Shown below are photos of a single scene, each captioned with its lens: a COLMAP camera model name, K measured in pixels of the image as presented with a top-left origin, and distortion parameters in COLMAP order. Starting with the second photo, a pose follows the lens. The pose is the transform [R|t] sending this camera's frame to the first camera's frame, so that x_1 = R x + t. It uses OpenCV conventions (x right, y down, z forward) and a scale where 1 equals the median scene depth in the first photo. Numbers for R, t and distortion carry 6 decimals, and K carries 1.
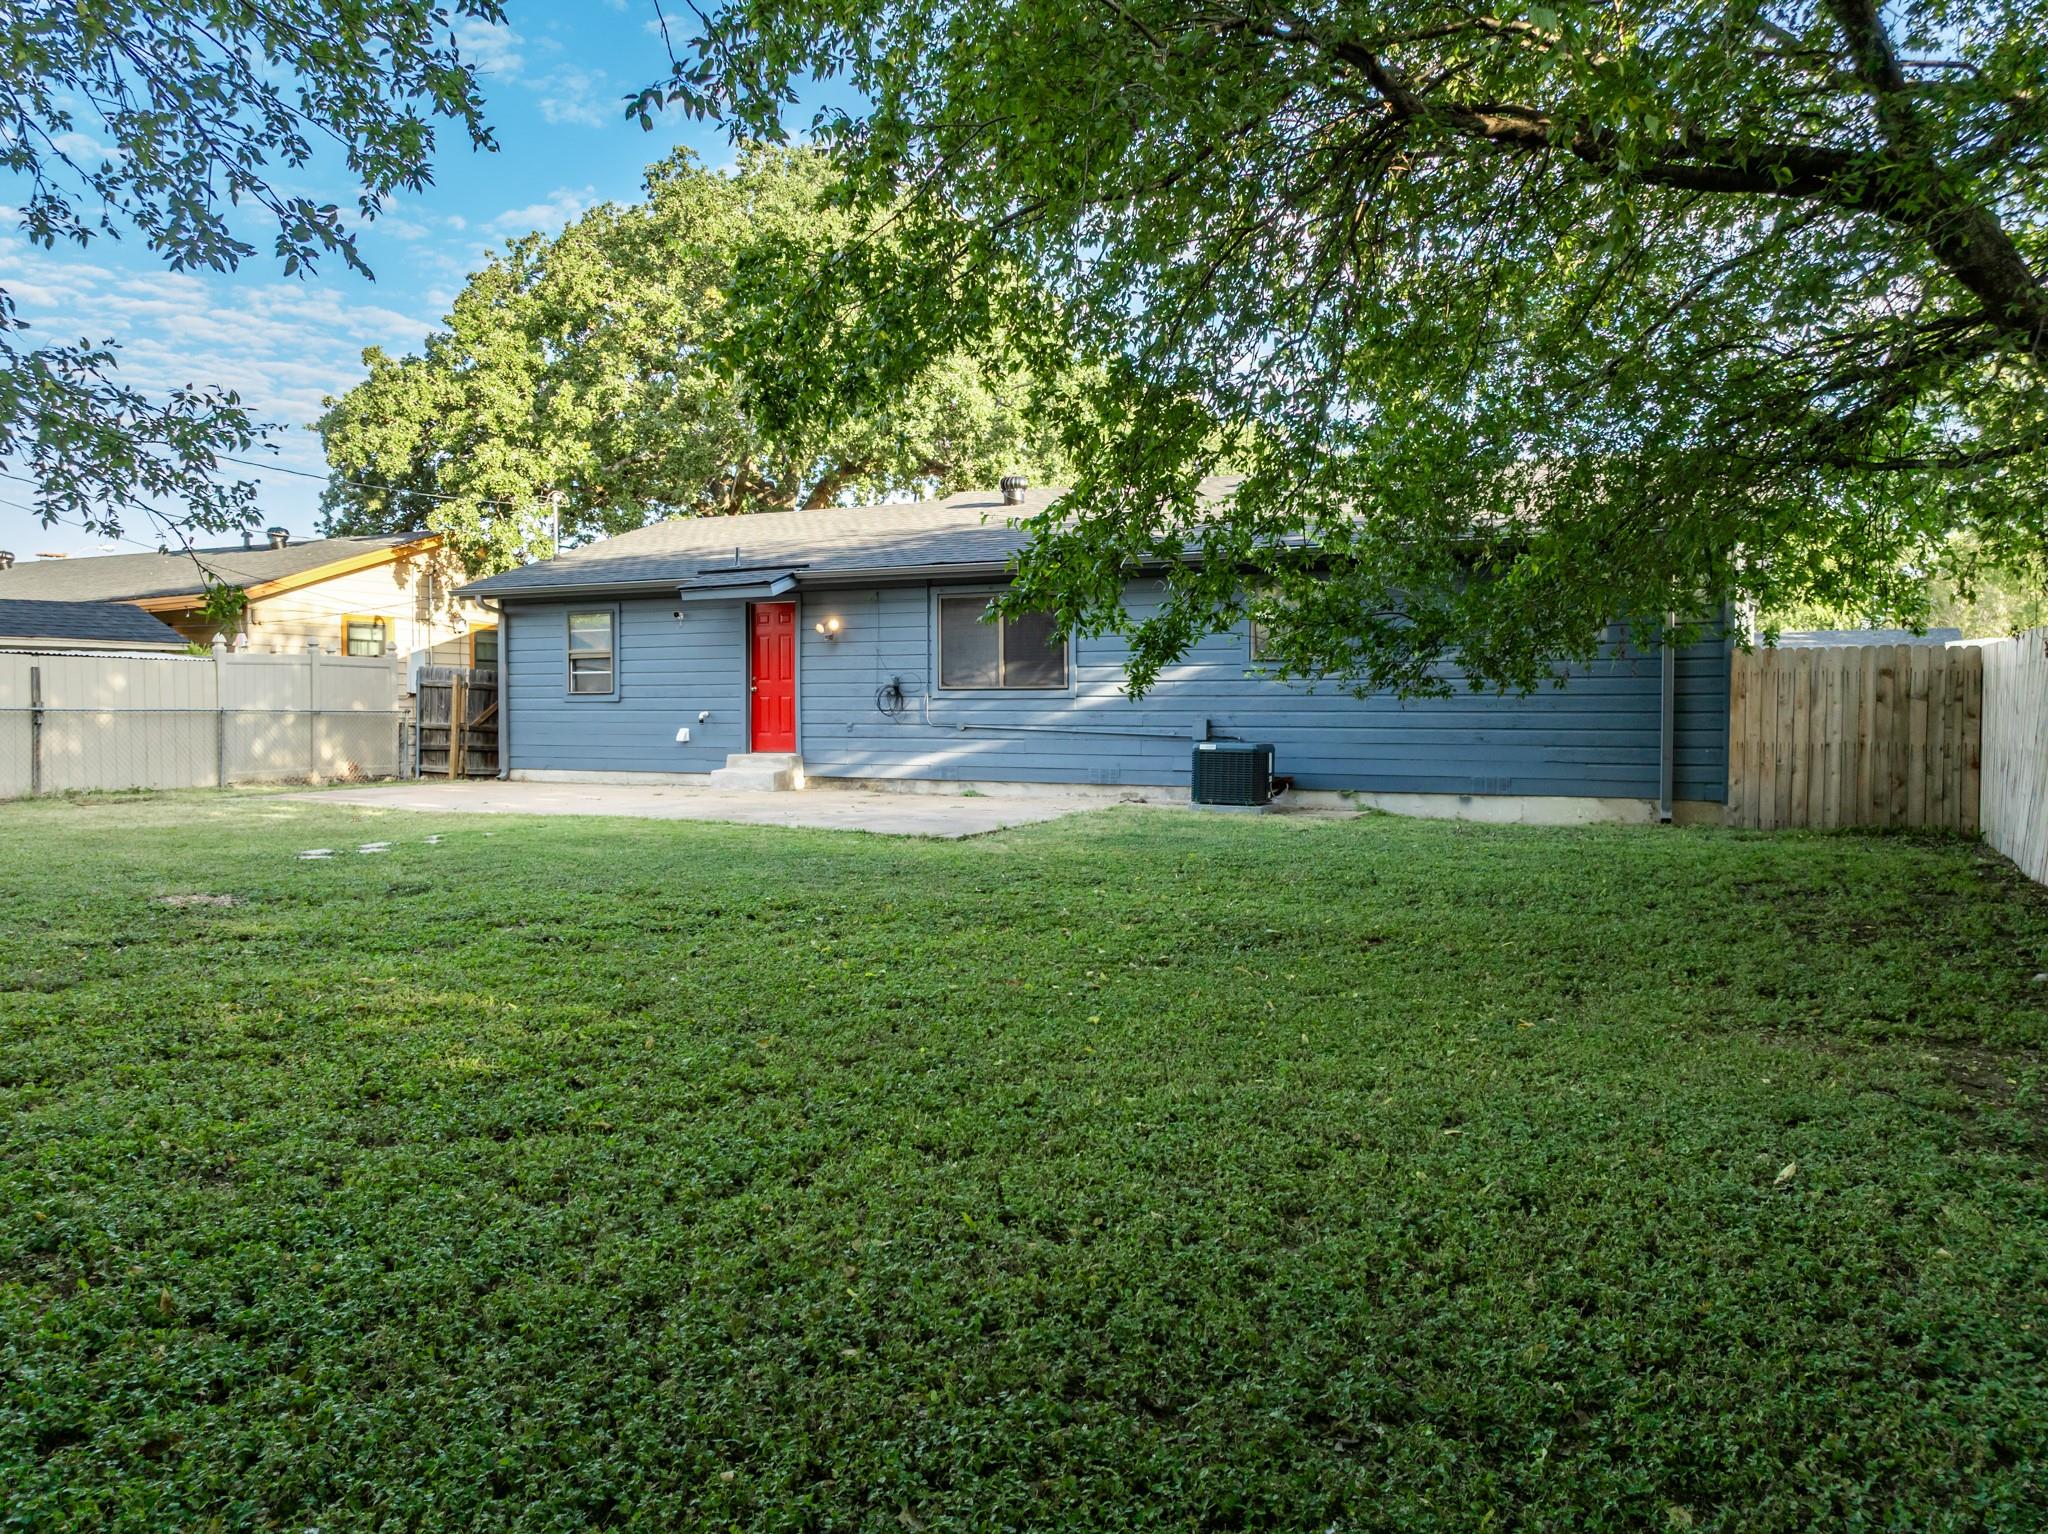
lens RADIAL K [[1464.5, 0, 1026.1], [0, 1464.5, 760.0], [0, 0, 1]] dist [-0.040342, 0.027700]
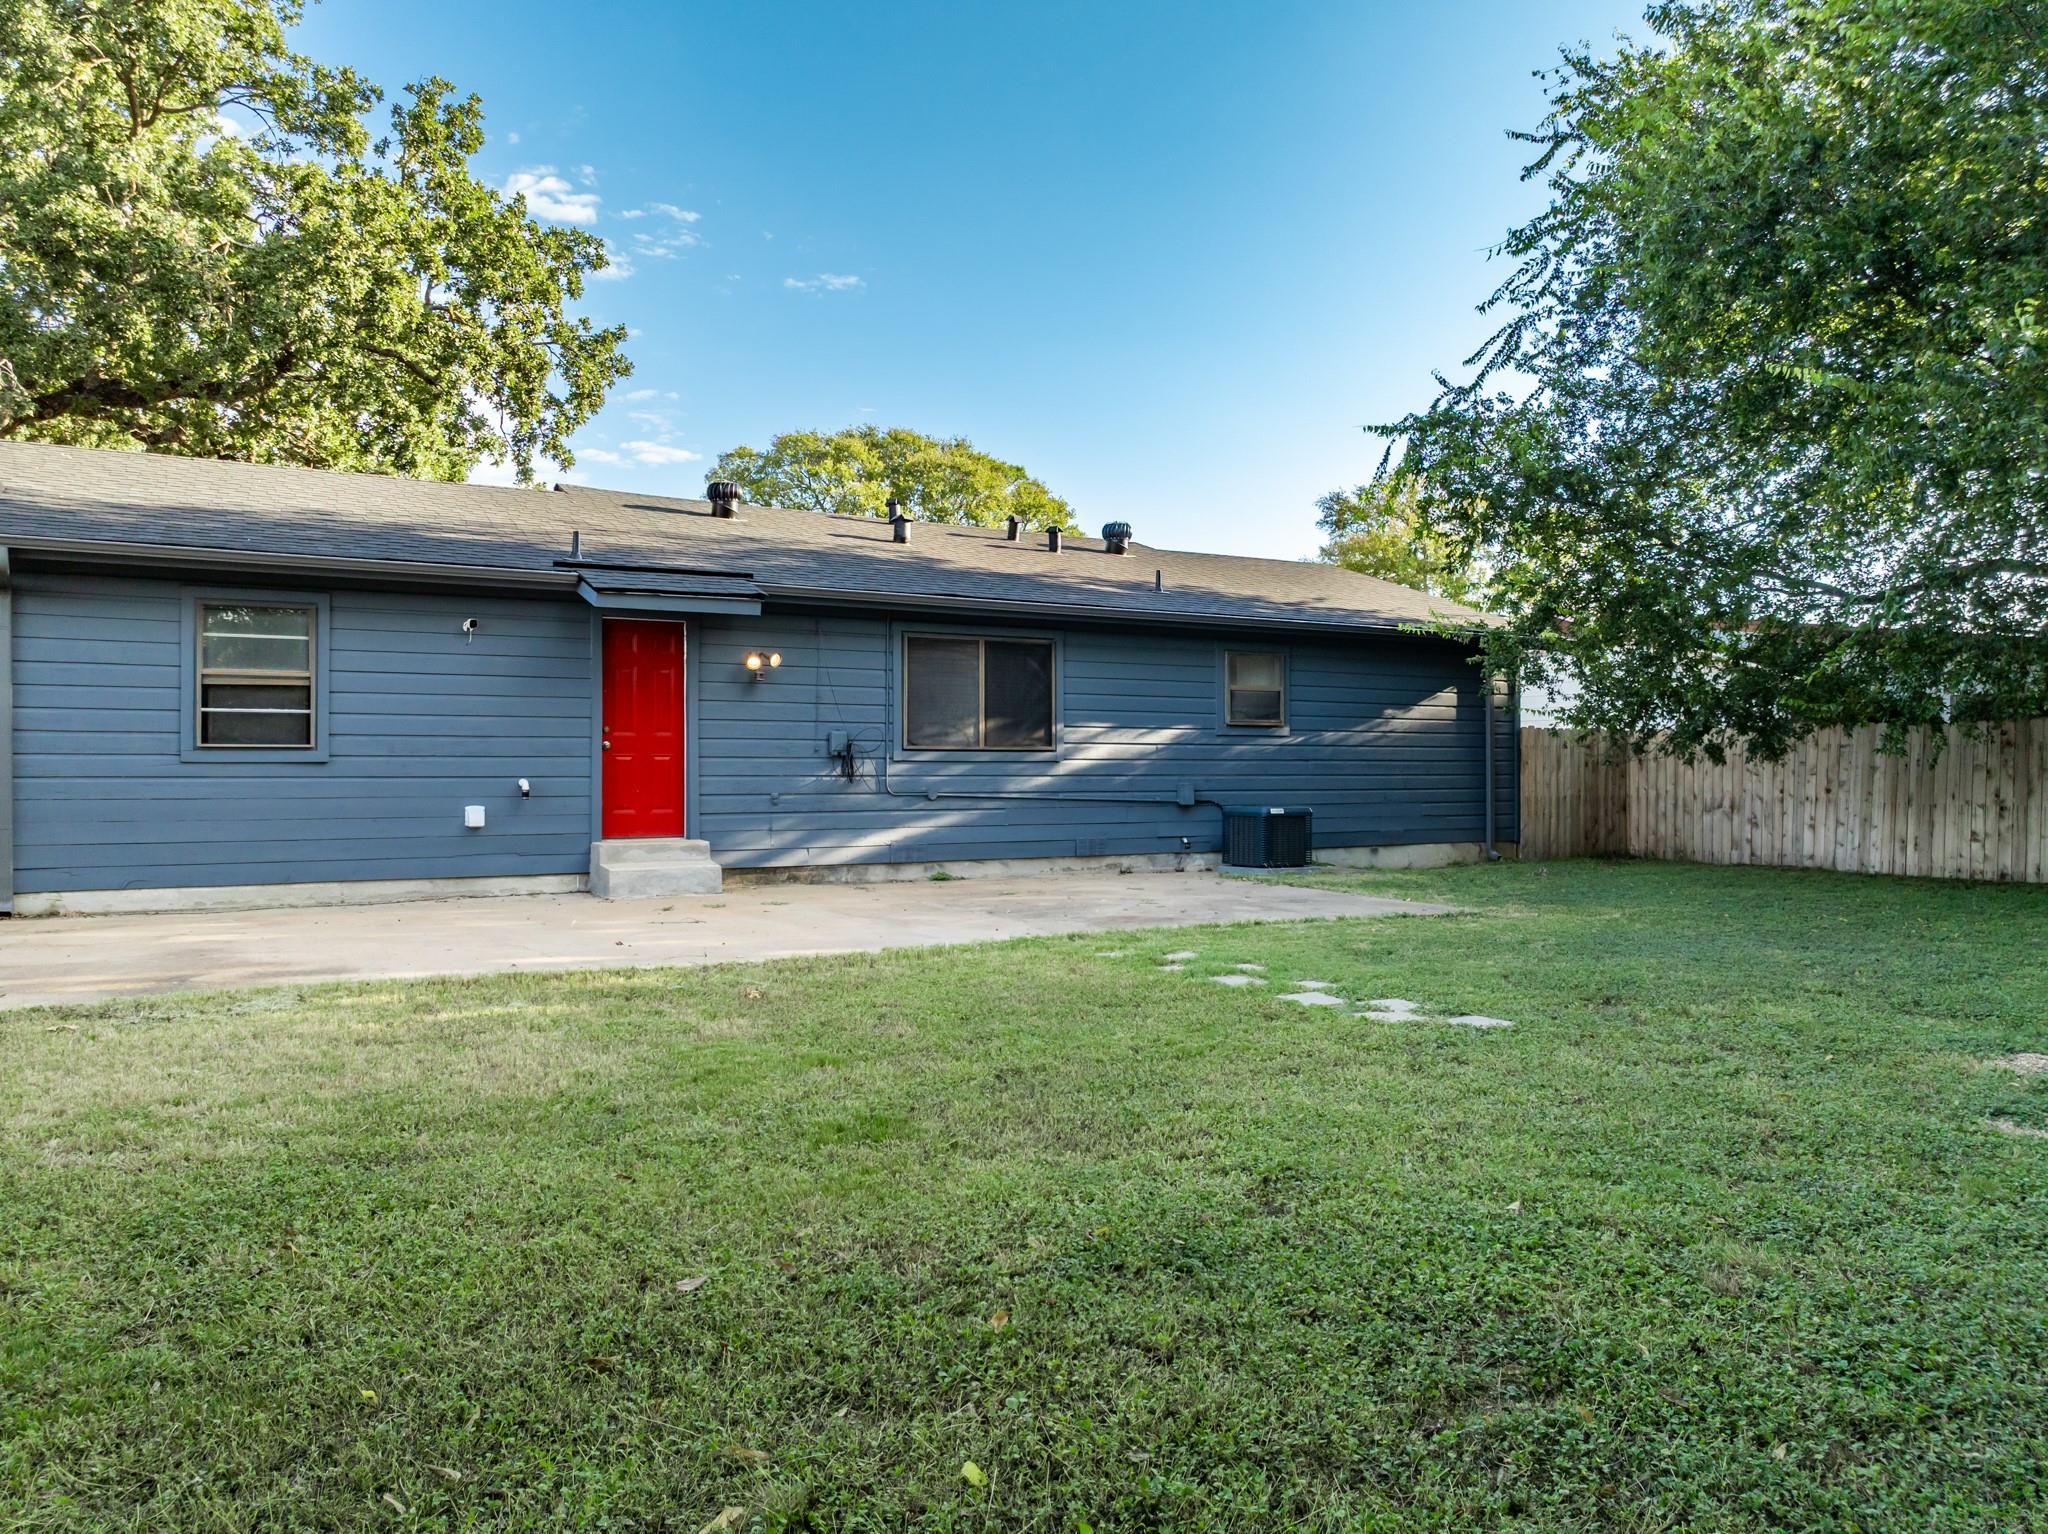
lens RADIAL K [[1464.5, 0, 1026.1], [0, 1464.5, 760.0], [0, 0, 1]] dist [-0.040342, 0.027700]
pose [[0.557345, -0.005129, 0.830265, -0.677455], [0.021598, 0.999732, -0.008323, -0.033954], [-0.830000, 0.022571, 0.557307, 0.495617]]
